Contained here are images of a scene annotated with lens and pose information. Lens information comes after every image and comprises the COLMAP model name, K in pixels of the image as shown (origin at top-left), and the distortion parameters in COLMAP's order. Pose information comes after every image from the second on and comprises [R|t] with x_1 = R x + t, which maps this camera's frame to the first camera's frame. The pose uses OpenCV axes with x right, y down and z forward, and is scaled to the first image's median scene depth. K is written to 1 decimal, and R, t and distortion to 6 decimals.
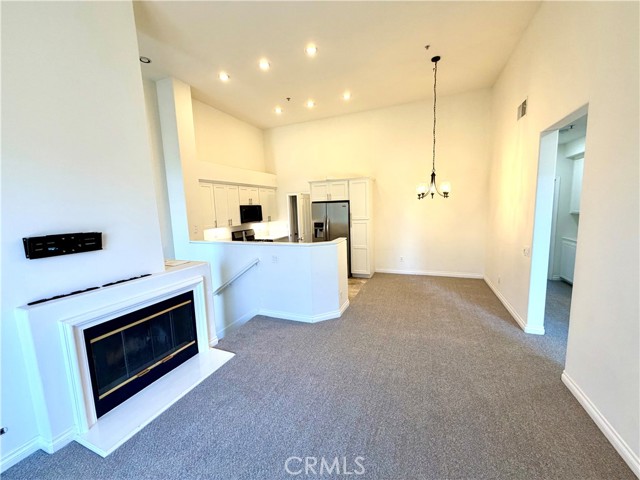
lens RADIAL K [[254.8, 0, 317.4], [0, 254.8, 242.5], [0, 0, 1]] dist [0.000598, 0.000055]
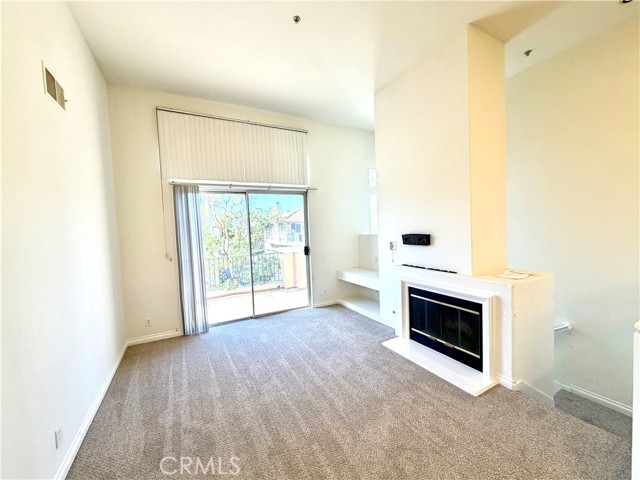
lens RADIAL K [[254.8, 0, 319.4], [0, 254.8, 240.8], [0, 0, 1]] dist [0.000598, 0.000055]
pose [[-0.622805, 0.101663, -0.775744, 0.298878], [-0.040856, 0.985943, 0.162012, -0.086412], [0.781310, 0.132596, -0.609896, 0.540619]]
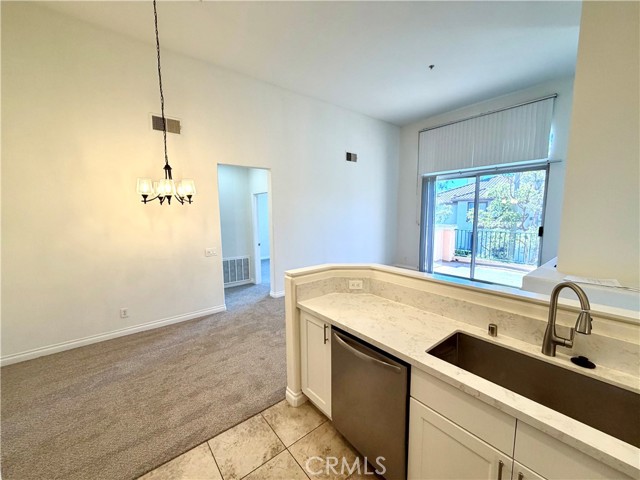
lens RADIAL K [[254.8, 0, 317.8], [0, 254.8, 240.9], [0, 0, 1]] dist [0.000598, 0.000055]
pose [[-0.879774, -0.006641, 0.475346, -0.135873], [0.109132, 0.970378, 0.215540, -0.131617], [-0.462697, 0.241502, -0.852988, 1.015520]]
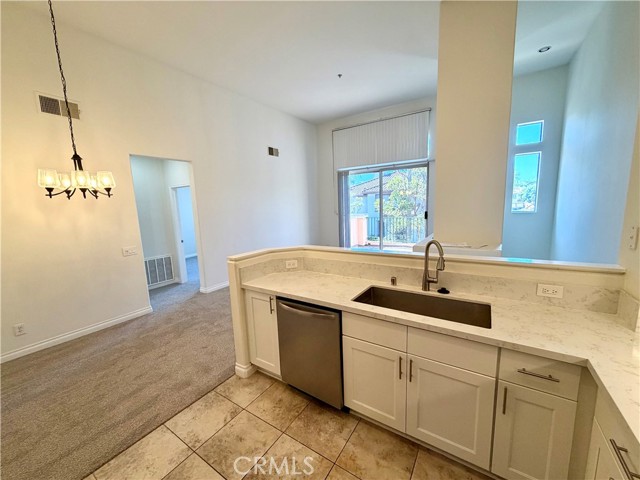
lens RADIAL K [[254.8, 0, 317.3], [0, 254.8, 240.8], [0, 0, 1]] dist [0.000598, 0.000055]
pose [[-0.979564, 0.048951, 0.195083, -0.136931], [0.101164, 0.958224, 0.267532, -0.131958], [-0.173837, 0.281800, -0.943594, 1.080385]]
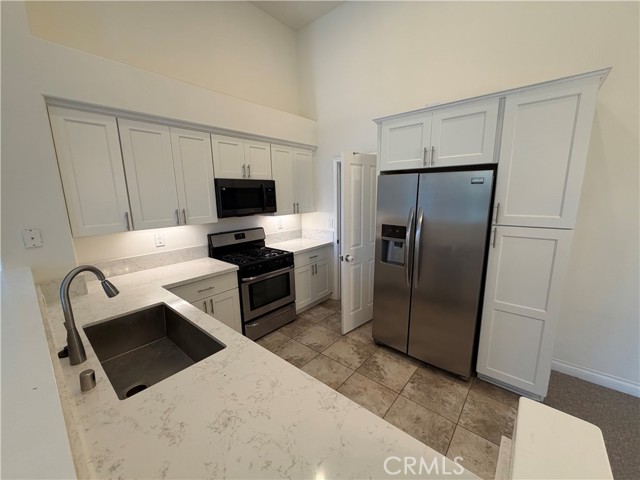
lens RADIAL K [[254.8, 0, 317.9], [0, 254.8, 242.5], [0, 0, 1]] dist [0.000598, 0.000055]
pose [[0.951860, 0.078076, -0.296424, 0.013361], [-0.059190, 0.995634, 0.072175, -0.076129], [0.300765, -0.051155, 0.952325, 0.621735]]
